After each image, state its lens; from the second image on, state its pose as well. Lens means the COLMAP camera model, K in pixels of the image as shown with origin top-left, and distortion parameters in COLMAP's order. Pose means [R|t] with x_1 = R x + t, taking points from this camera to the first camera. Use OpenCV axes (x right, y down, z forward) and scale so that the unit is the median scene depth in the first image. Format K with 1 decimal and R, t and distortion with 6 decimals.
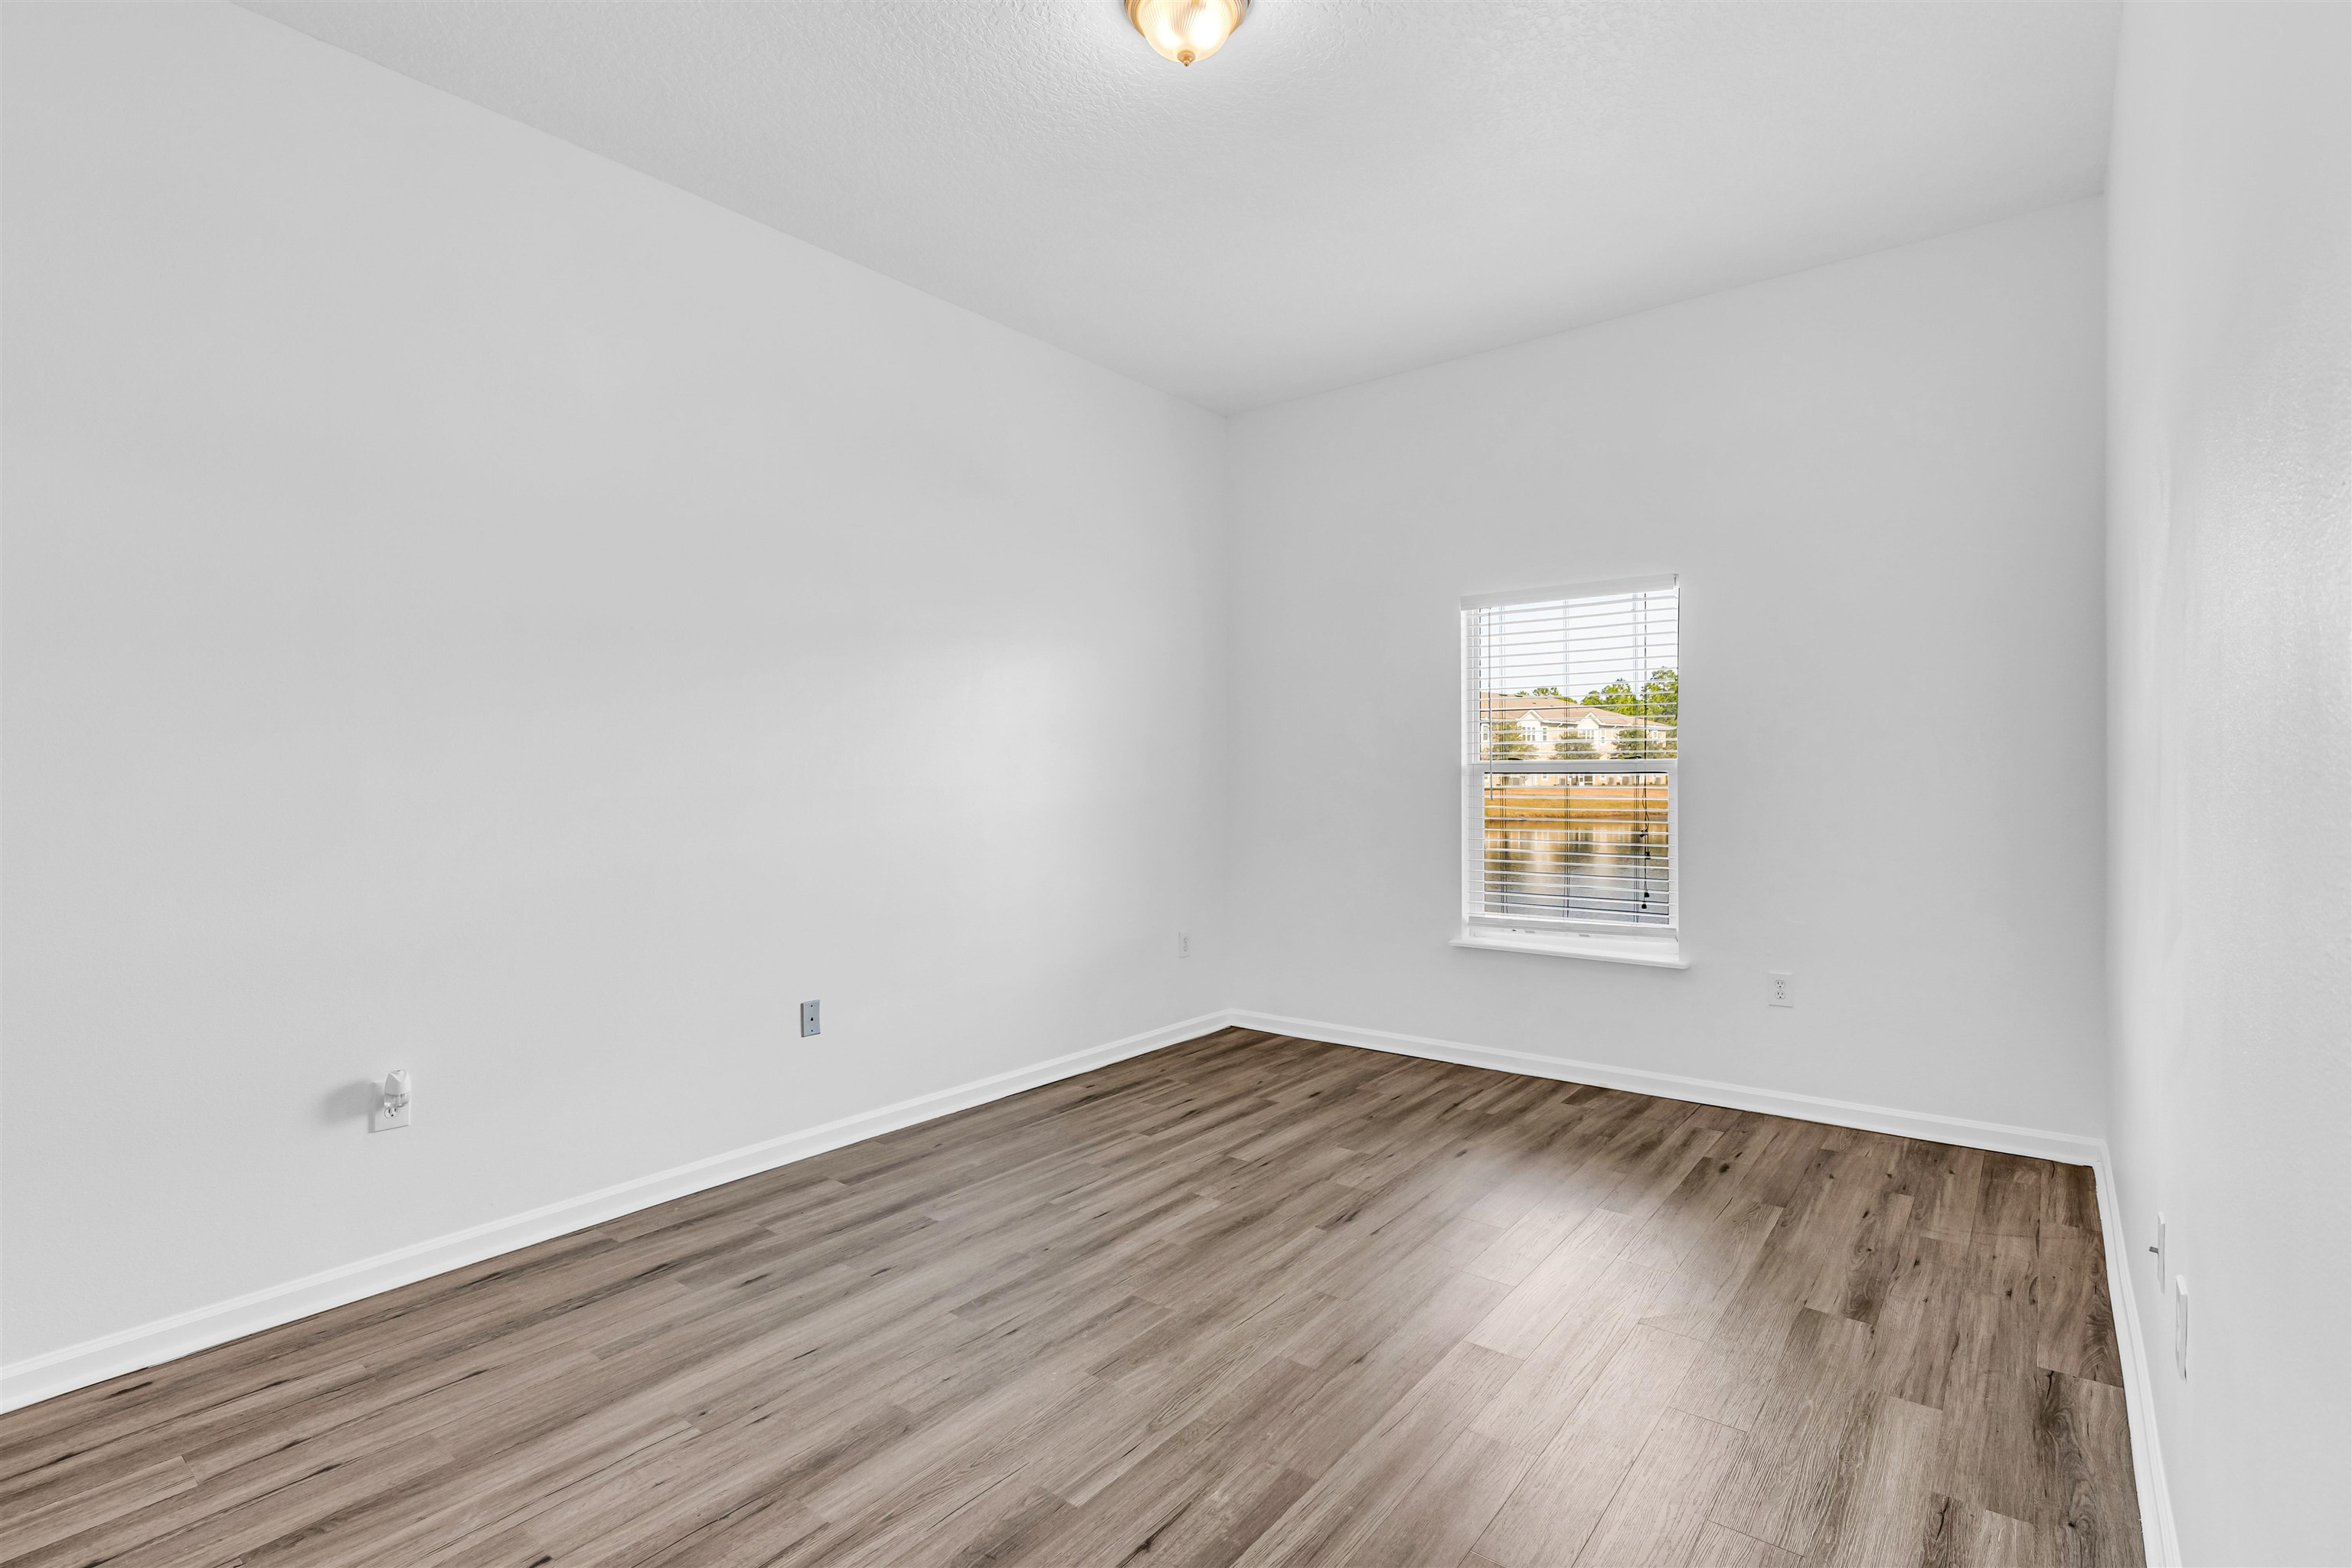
lens RADIAL K [[1095.2, 0, 1187.5], [0, 1095.2, 771.8], [0, 0, 1]] dist [-0.004131, -0.000444]
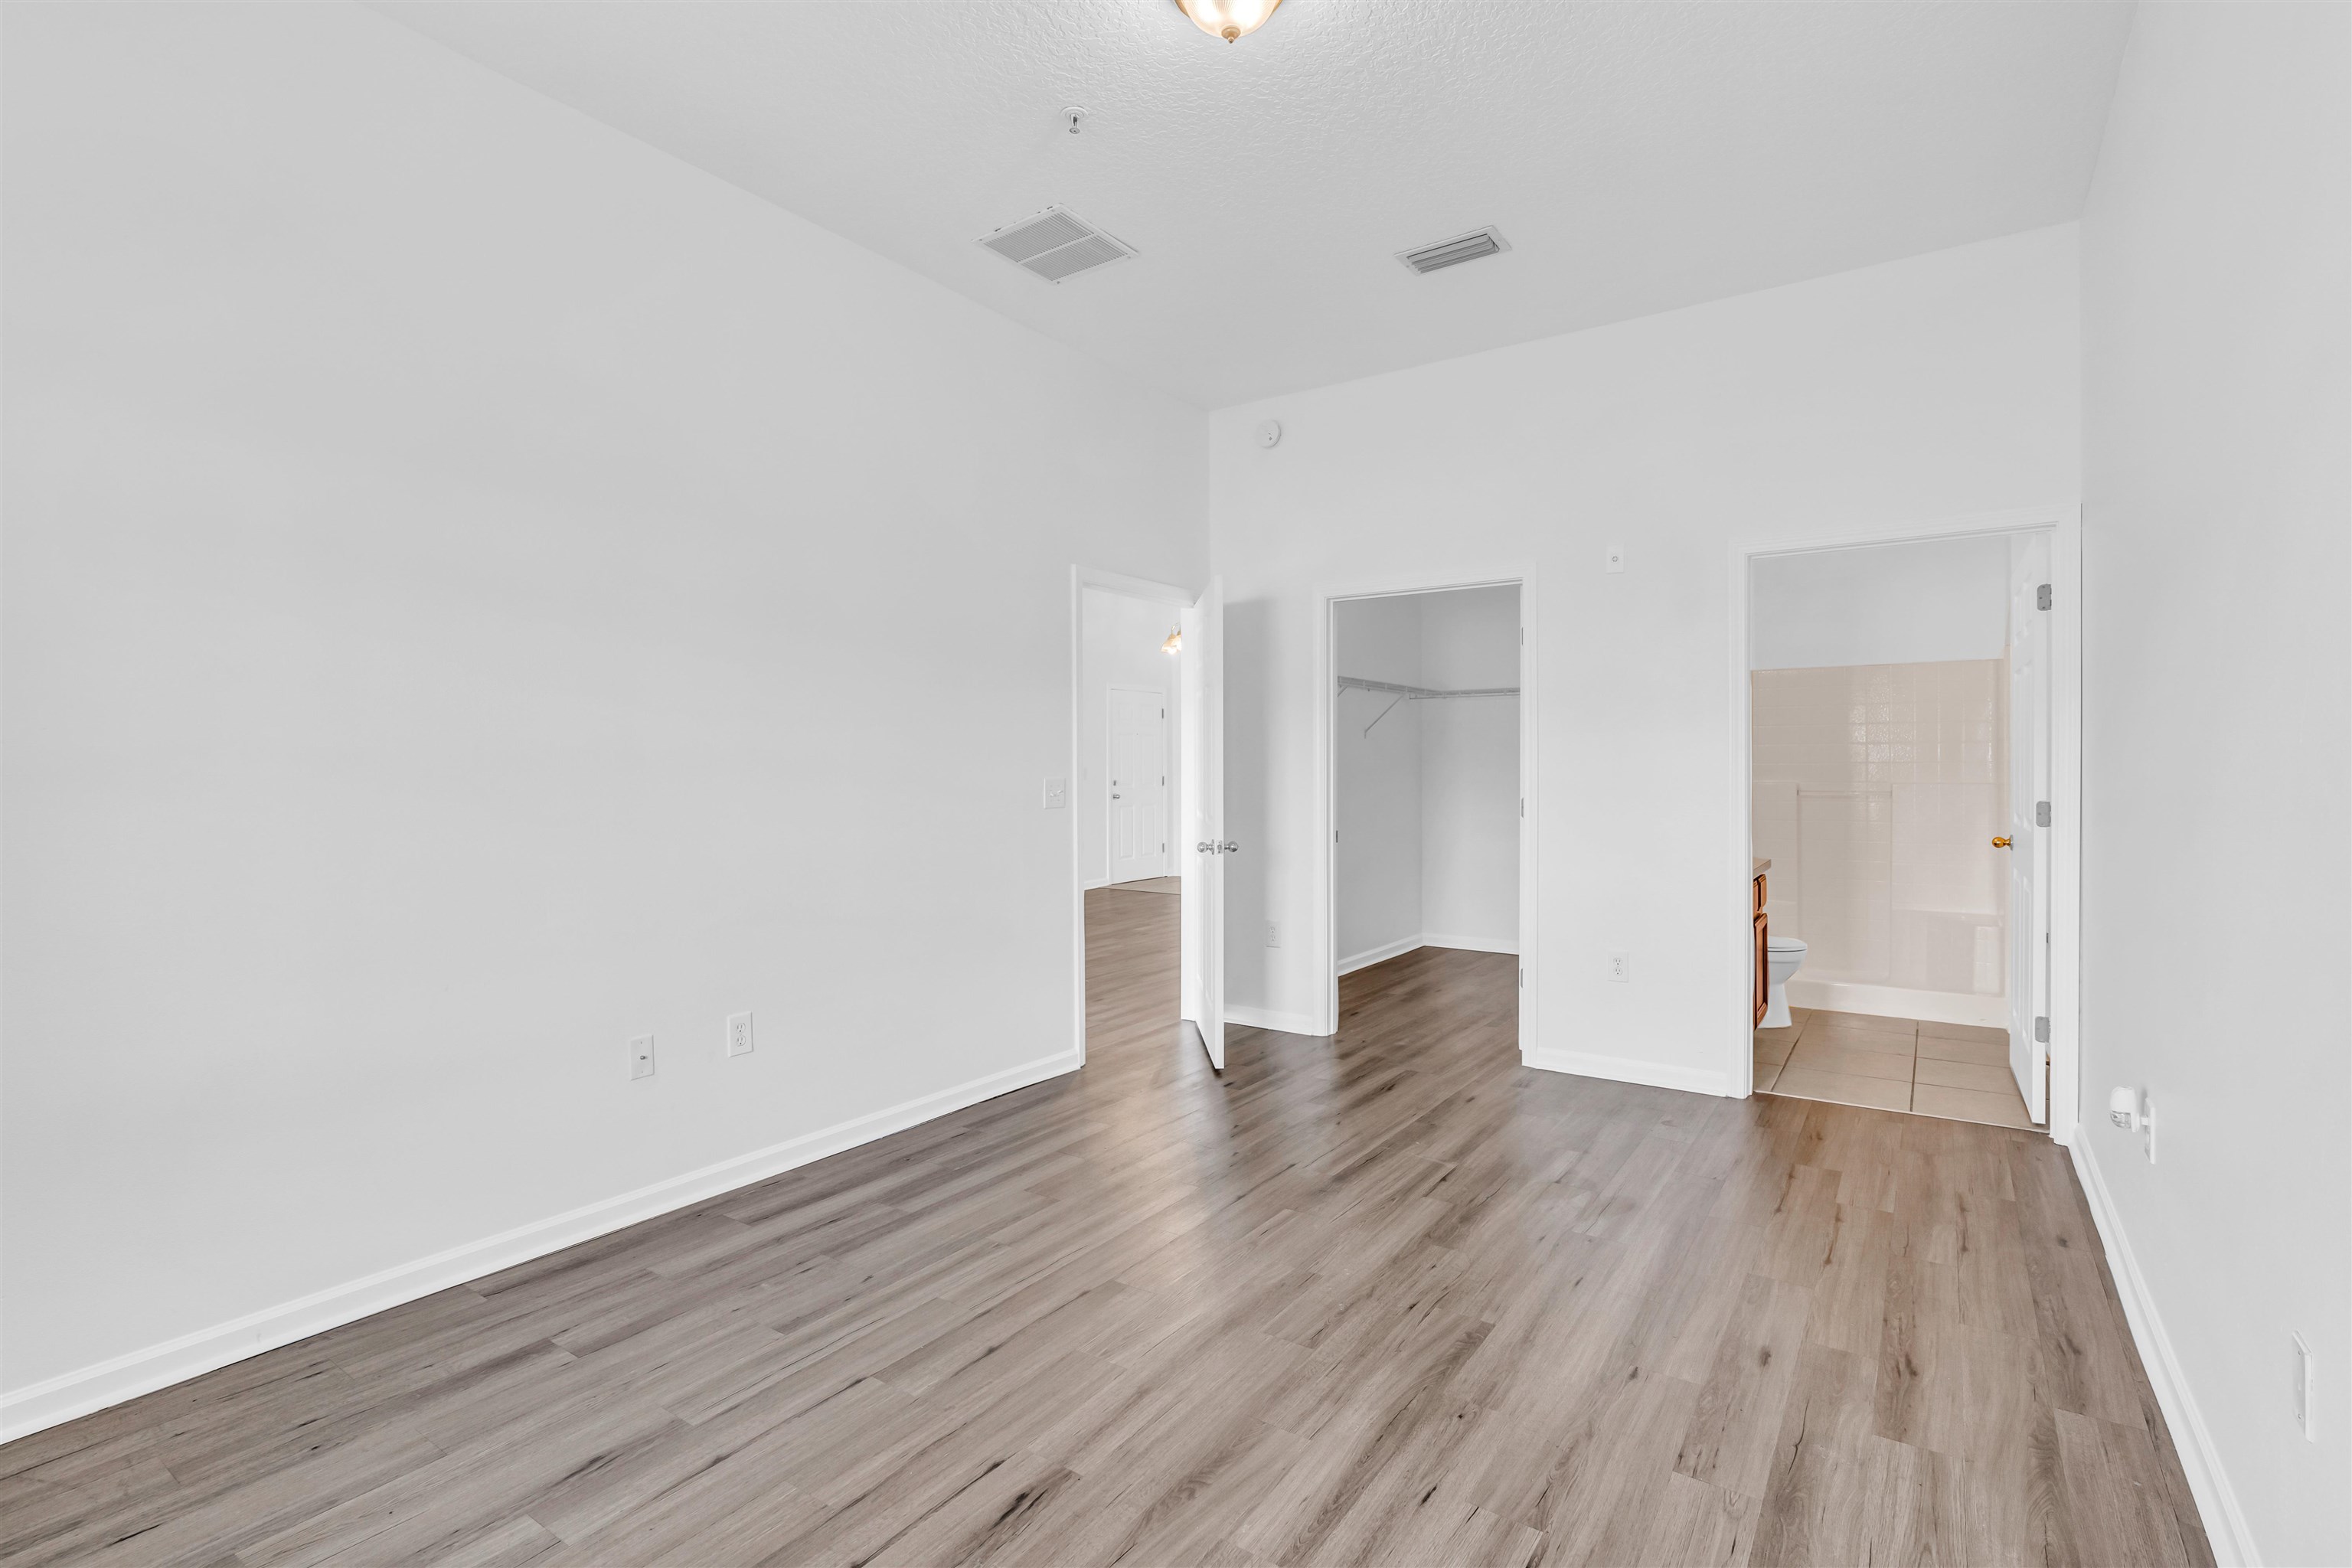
lens RADIAL K [[1095.2, 0, 1187.5], [0, 1095.2, 771.8], [0, 0, 1]] dist [-0.004131, -0.000444]
pose [[-0.997920, 0.012459, -0.063254, 0.098589], [0.012271, 0.999919, 0.003351, 0.001264], [0.063291, 0.002568, -0.997992, 1.797699]]
